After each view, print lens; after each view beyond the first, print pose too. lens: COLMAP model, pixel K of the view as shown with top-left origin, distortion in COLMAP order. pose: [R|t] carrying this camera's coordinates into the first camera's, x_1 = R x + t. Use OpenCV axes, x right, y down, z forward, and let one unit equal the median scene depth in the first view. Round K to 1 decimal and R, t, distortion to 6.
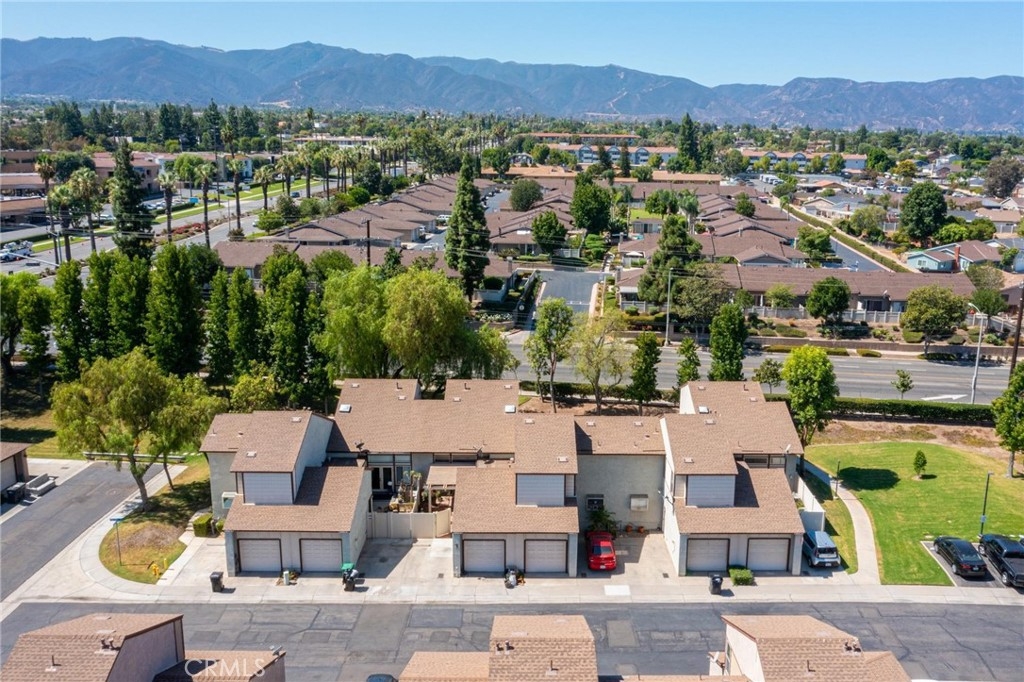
lens RADIAL K [[841.4, 0, 539.8], [0, 841.4, 340.1], [0, 0, 1]] dist [-0.010079, -0.004639]
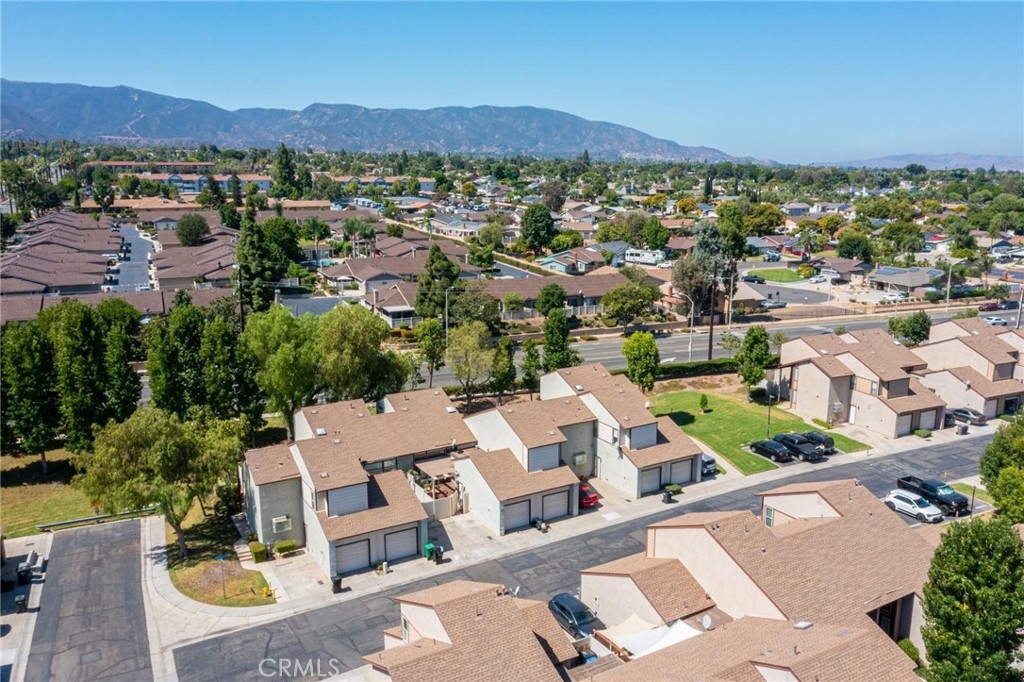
lens RADIAL K [[799.4, 0, 512.0], [0, 799.4, 341.0], [0, 0, 1]] dist [-0.005557, -0.003969]
pose [[0.869975, -0.116803, 0.479062, -0.311003], [0.123250, 0.992211, 0.018095, -0.017328], [-0.477444, 0.043302, 0.877595, -0.047969]]
